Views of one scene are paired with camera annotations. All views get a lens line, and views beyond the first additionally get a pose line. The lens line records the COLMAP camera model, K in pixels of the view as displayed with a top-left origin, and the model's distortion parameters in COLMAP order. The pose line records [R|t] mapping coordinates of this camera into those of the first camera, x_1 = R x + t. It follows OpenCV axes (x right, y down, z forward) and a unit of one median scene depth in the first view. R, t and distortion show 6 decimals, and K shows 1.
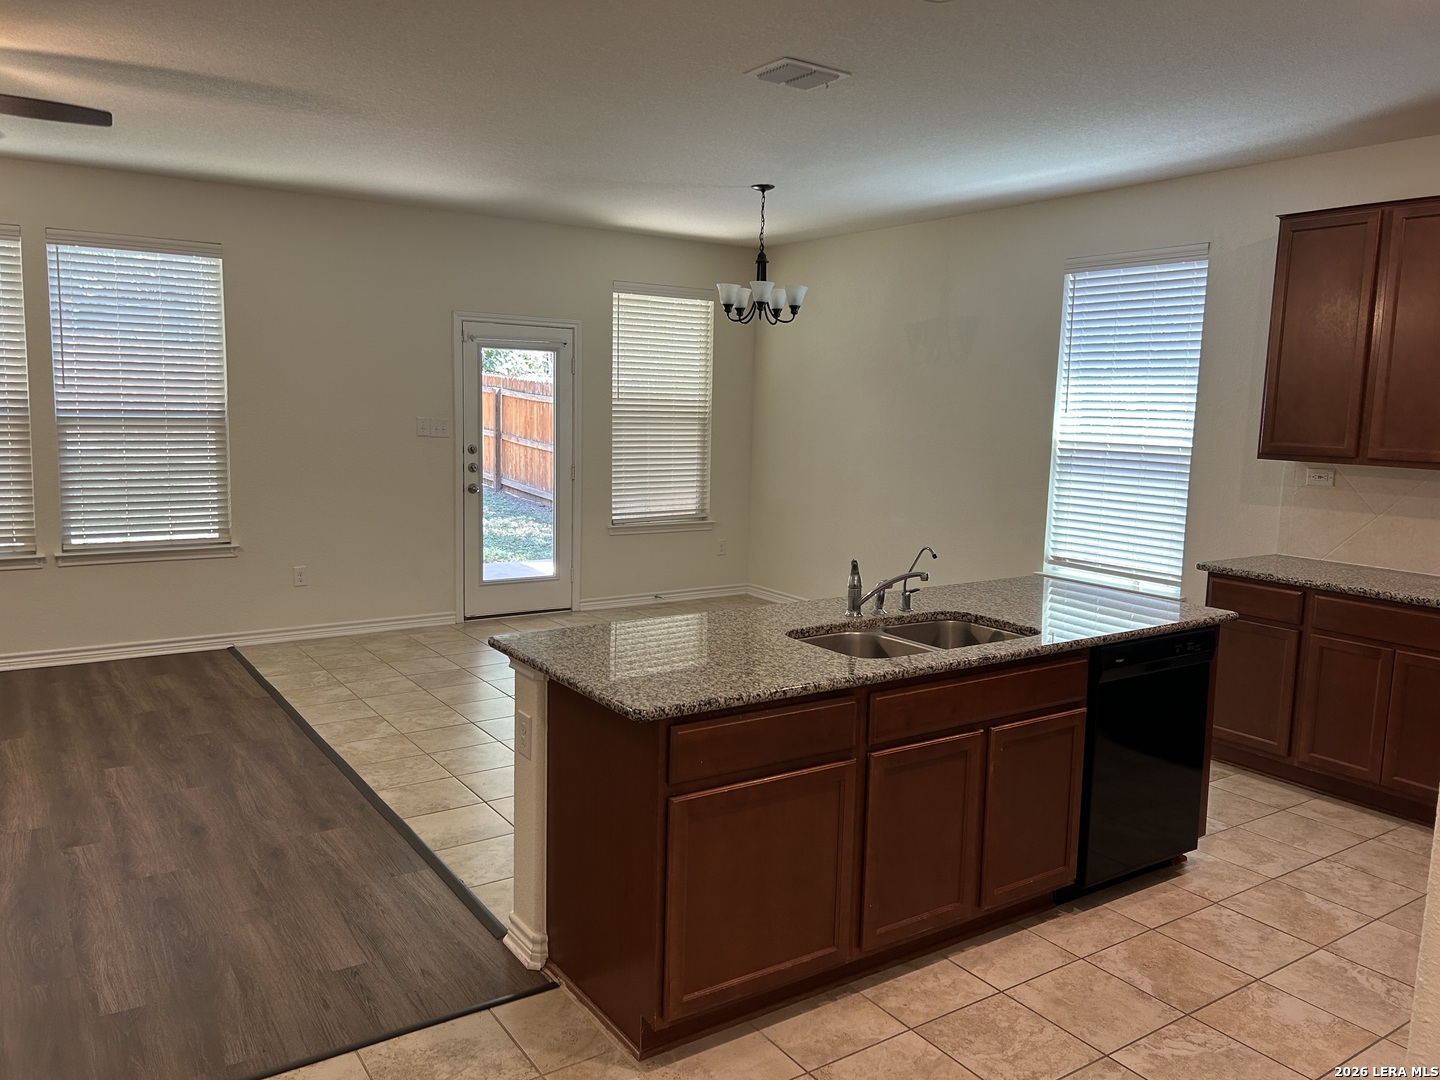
lens RADIAL K [[1088.9, 0, 718.7], [0, 1088.9, 537.3], [0, 0, 1]] dist [0.057837, -0.055705]
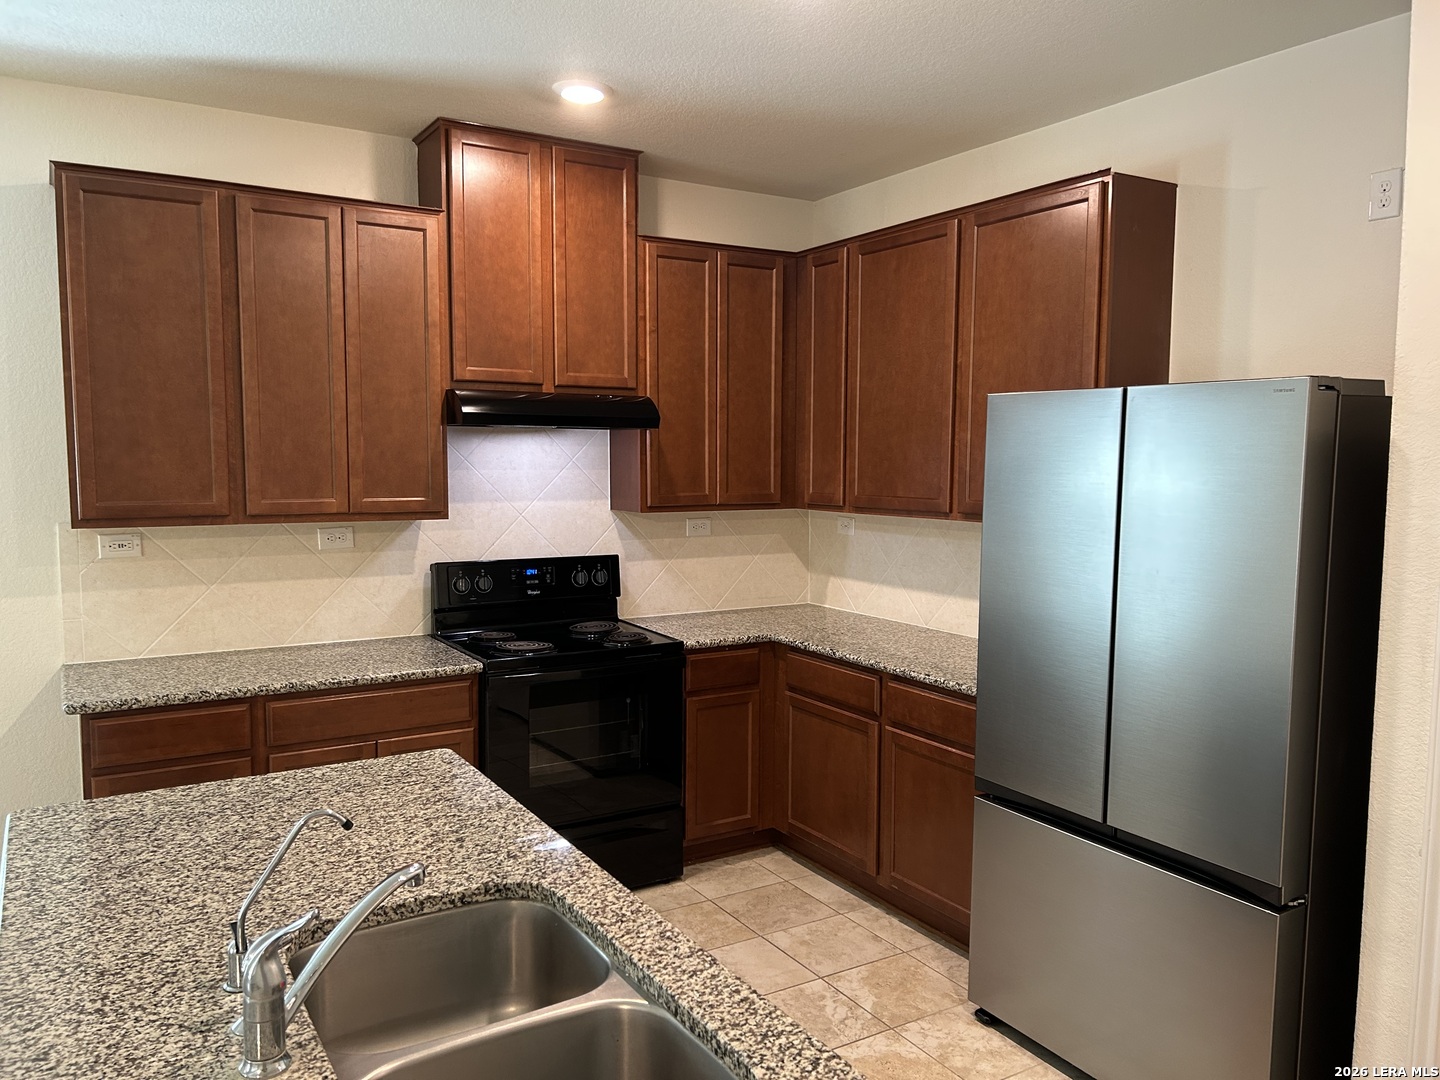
lens RADIAL K [[1088.9, 0, 727.0], [0, 1088.9, 549.6], [0, 0, 1]] dist [0.057837, -0.055705]
pose [[0.050916, -0.119399, 0.991540, -0.139318], [0.121055, 0.986245, 0.112546, -0.080444], [-0.991339, 0.114300, 0.064670, 0.530370]]
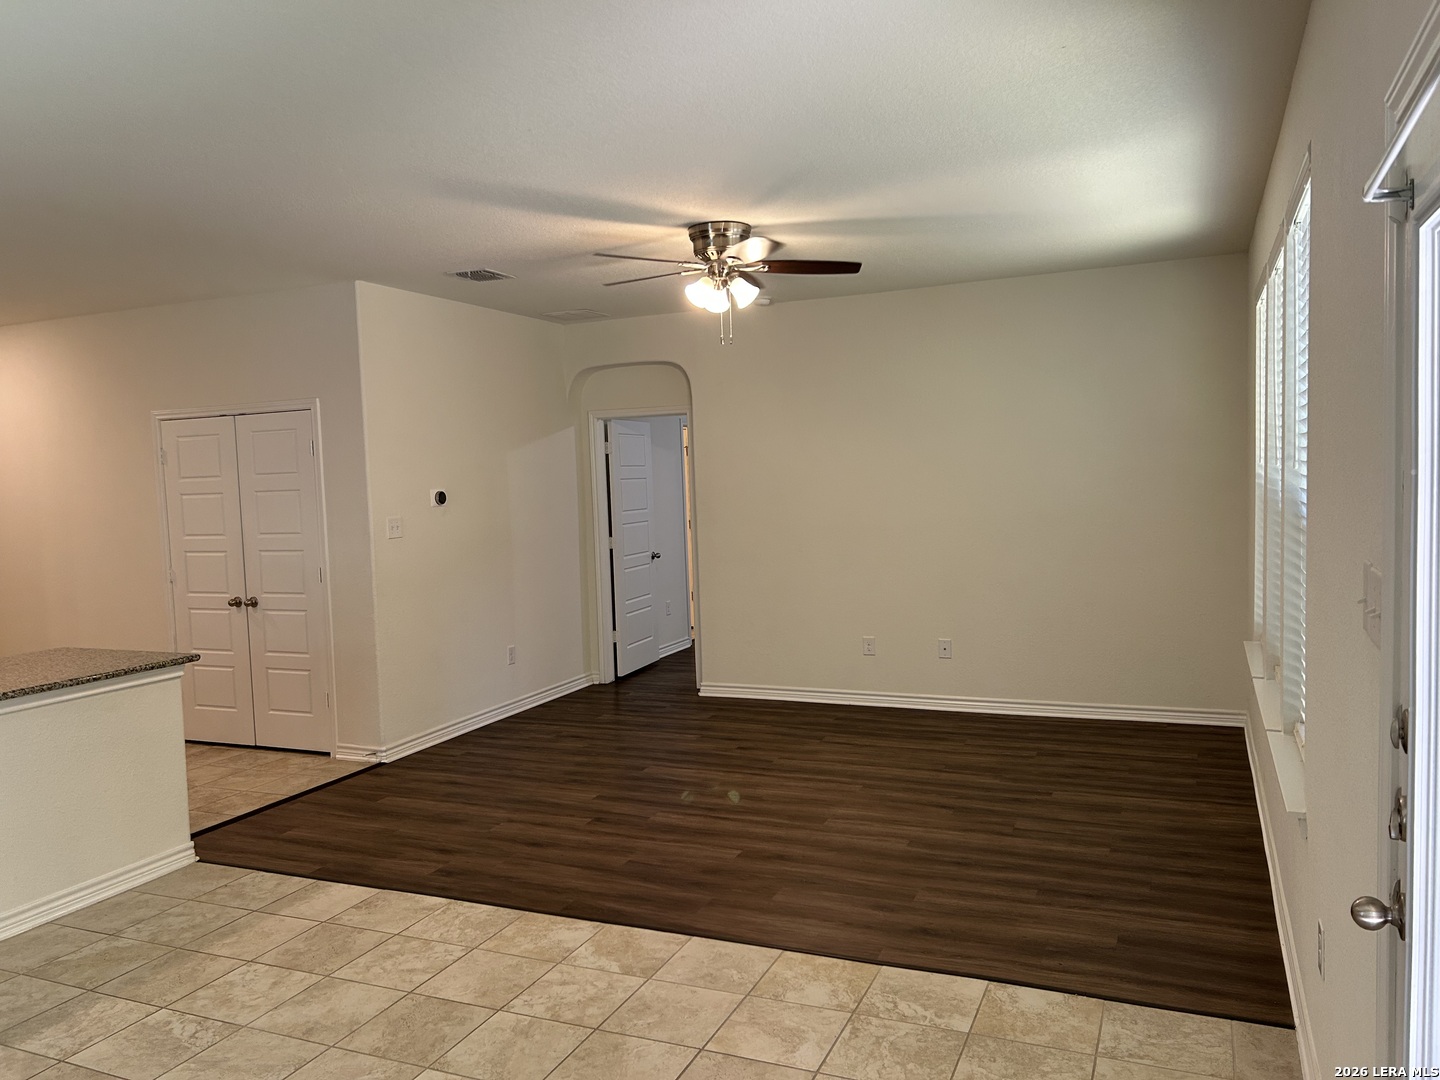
lens RADIAL K [[1088.9, 0, 718.7], [0, 1088.9, 545.7], [0, 0, 1]] dist [0.057837, -0.055705]
pose [[-0.846868, 0.040696, -0.530244, -0.011165], [-0.051208, 0.986194, 0.157475, -0.192659], [0.529332, 0.160513, -0.833093, 1.521171]]
